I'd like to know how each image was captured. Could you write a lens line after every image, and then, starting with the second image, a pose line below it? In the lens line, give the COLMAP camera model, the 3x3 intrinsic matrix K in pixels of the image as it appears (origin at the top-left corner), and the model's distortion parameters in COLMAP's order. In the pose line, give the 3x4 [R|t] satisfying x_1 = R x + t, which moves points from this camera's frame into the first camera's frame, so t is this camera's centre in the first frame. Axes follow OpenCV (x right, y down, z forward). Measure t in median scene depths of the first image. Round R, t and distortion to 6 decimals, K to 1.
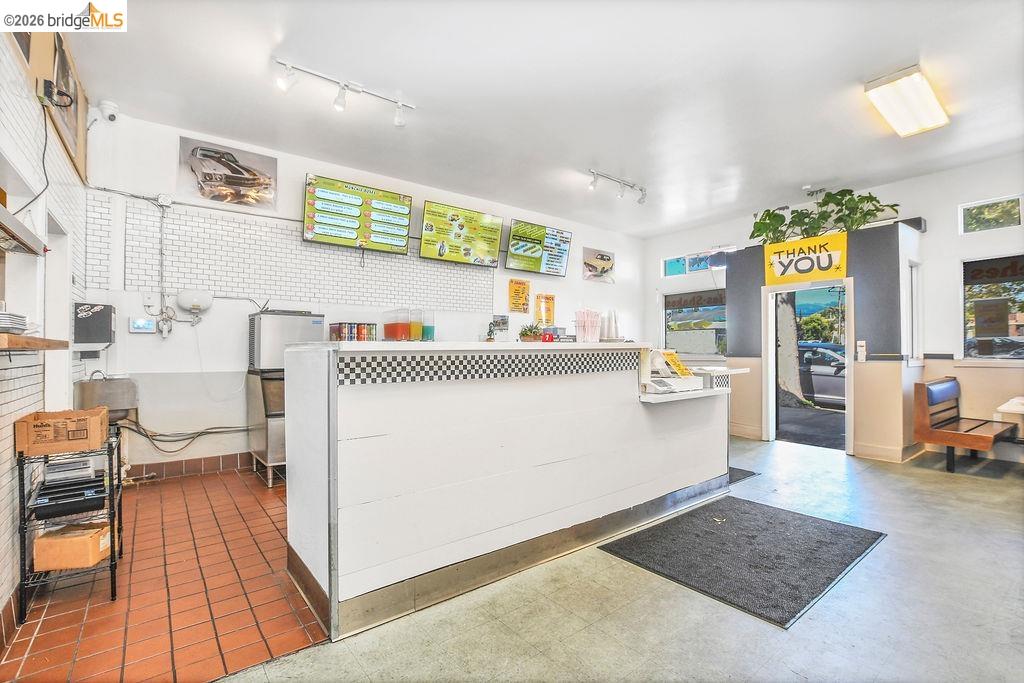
lens RADIAL K [[474.5, 0, 509.3], [0, 474.5, 343.9], [0, 0, 1]] dist [-0.028289, 0.003401]
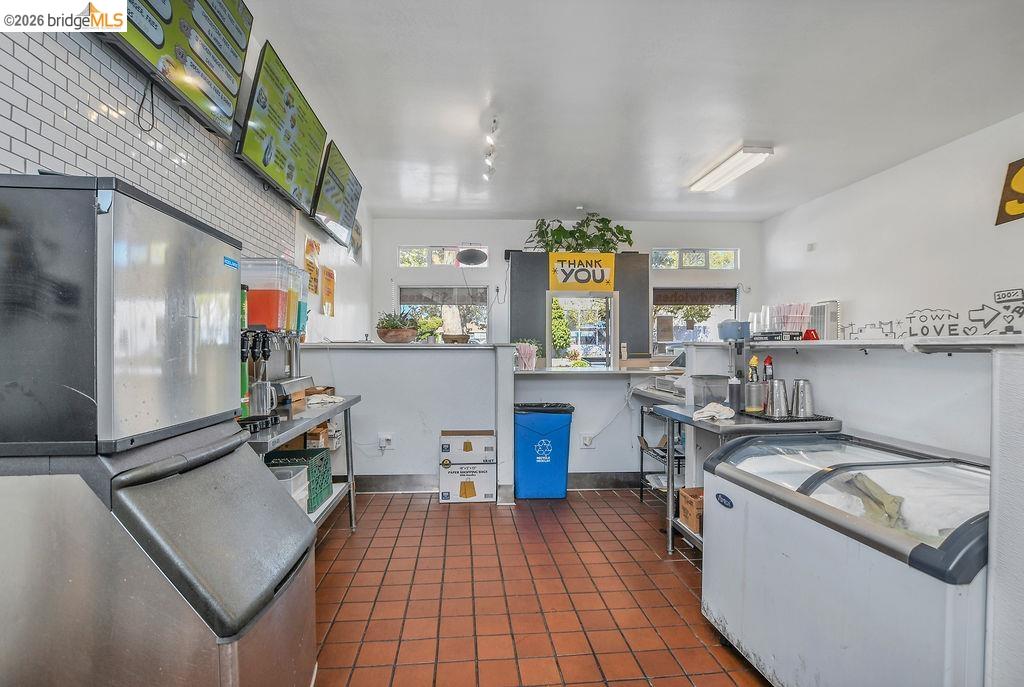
lens RADIAL K [[461.4, 0, 507.6], [0, 461.4, 346.2], [0, 0, 1]] dist [-0.013666, -0.000030]
pose [[0.562616, 0.003705, 0.826710, -0.407460], [-0.011764, 0.999925, 0.003525, 0.001570], [-0.826634, -0.011708, 0.562617, 0.523748]]
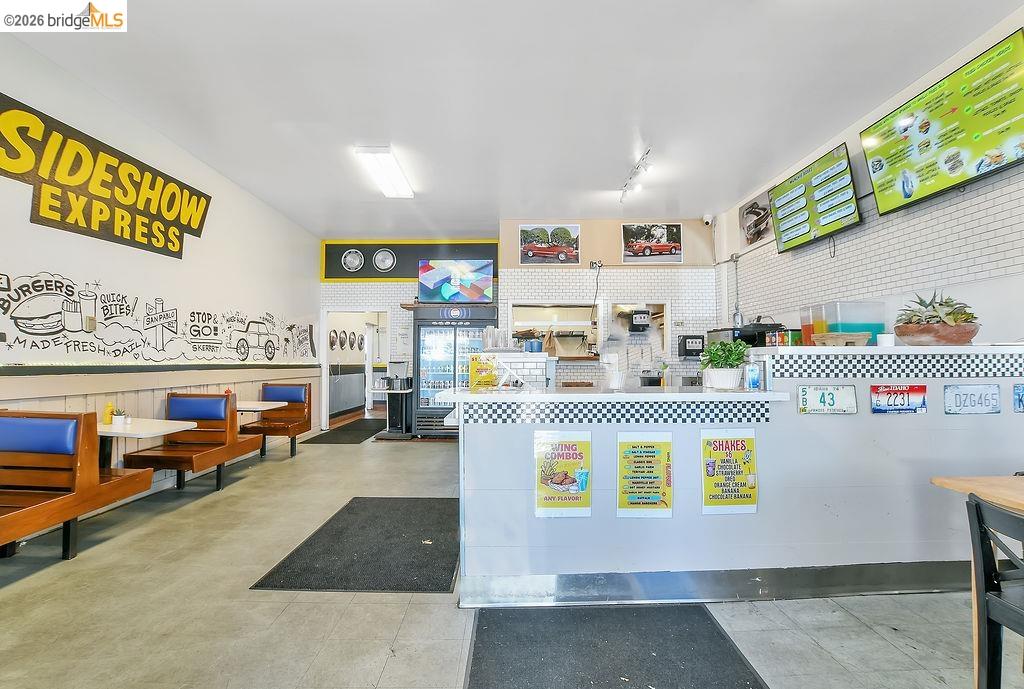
lens RADIAL K [[461.4, 0, 509.6], [0, 461.4, 348.1], [0, 0, 1]] dist [-0.013666, -0.000030]
pose [[-0.629583, -0.016257, -0.776763, 0.614132], [0.013643, 0.999396, -0.031974, 0.012079], [0.776813, -0.030728, -0.628981, 0.994107]]
